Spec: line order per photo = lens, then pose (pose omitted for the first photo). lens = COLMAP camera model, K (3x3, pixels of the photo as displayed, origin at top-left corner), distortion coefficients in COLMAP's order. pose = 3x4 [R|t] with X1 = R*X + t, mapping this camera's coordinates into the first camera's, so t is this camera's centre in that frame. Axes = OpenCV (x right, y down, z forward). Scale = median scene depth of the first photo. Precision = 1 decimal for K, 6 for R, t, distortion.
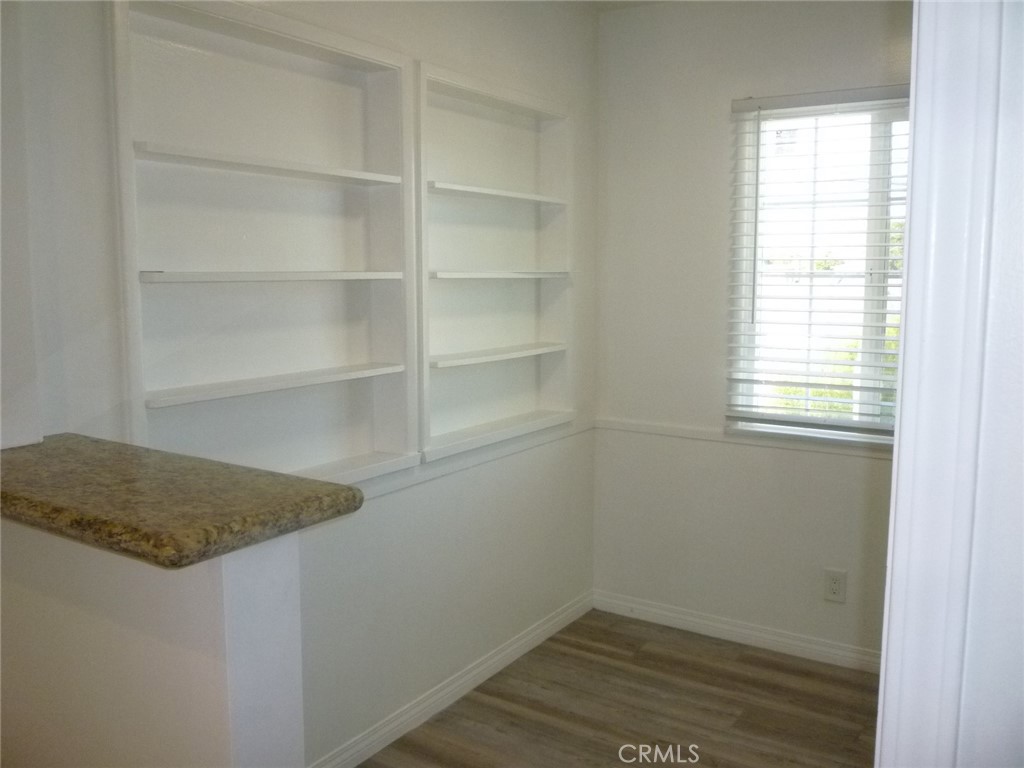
lens RADIAL K [[892.5, 0, 511.5], [0, 892.5, 386.3], [0, 0, 1]] dist [-0.040877, 0.023507]
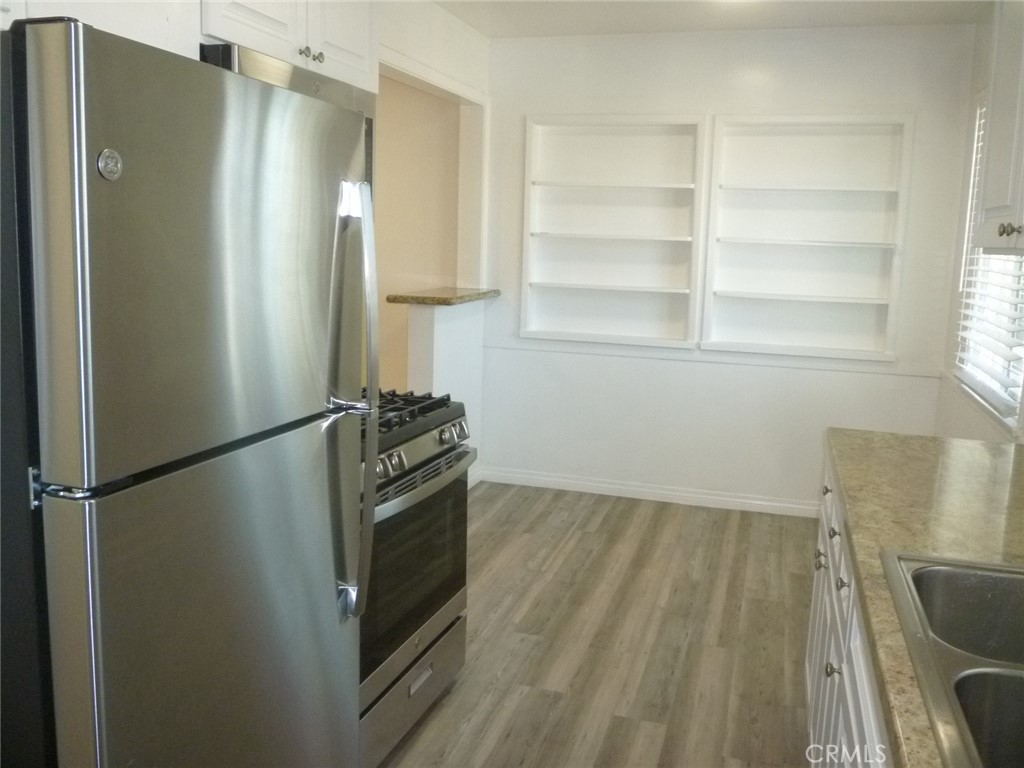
lens RADIAL K [[892.5, 0, 509.6], [0, 892.5, 383.9], [0, 0, 1]] dist [-0.040877, 0.023507]
pose [[0.268656, 0.159481, -0.949942, 1.247028], [-0.151792, 0.980886, 0.121747, -0.001187], [0.951201, 0.111486, 0.287729, 0.145968]]
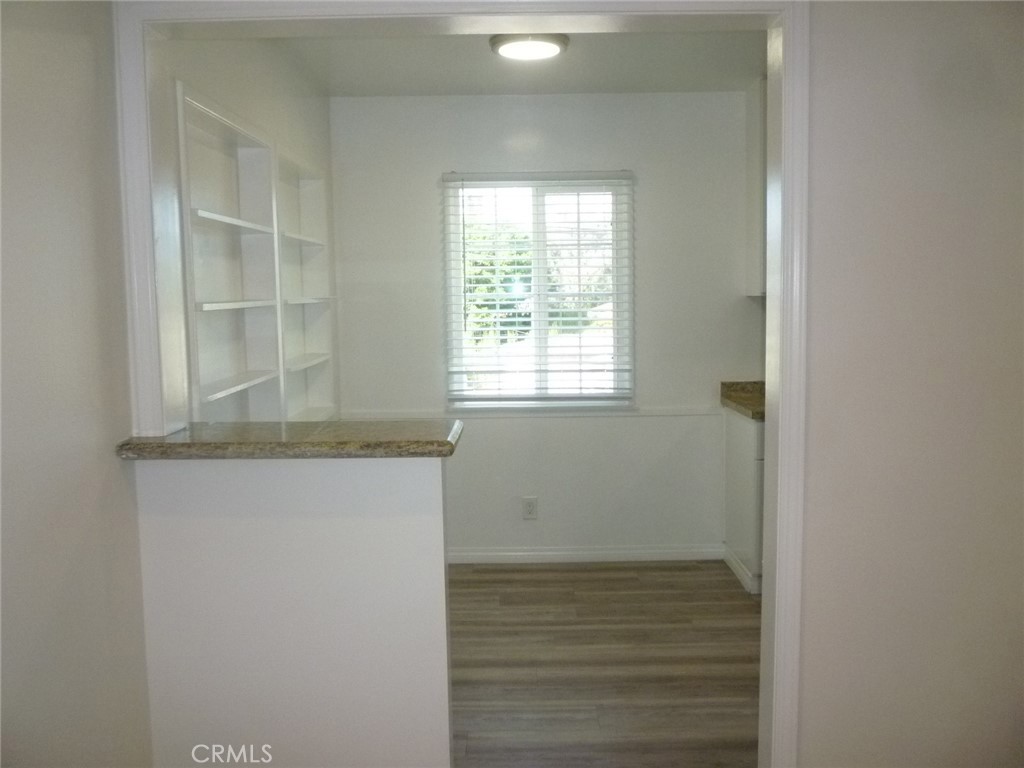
lens RADIAL K [[892.5, 0, 518.0], [0, 892.5, 376.5], [0, 0, 1]] dist [-0.040877, 0.023507]
pose [[0.838754, -0.067442, 0.540317, -0.445011], [0.085859, 0.996267, -0.008928, 0.022124], [-0.537699, 0.053879, 0.841414, -0.242724]]
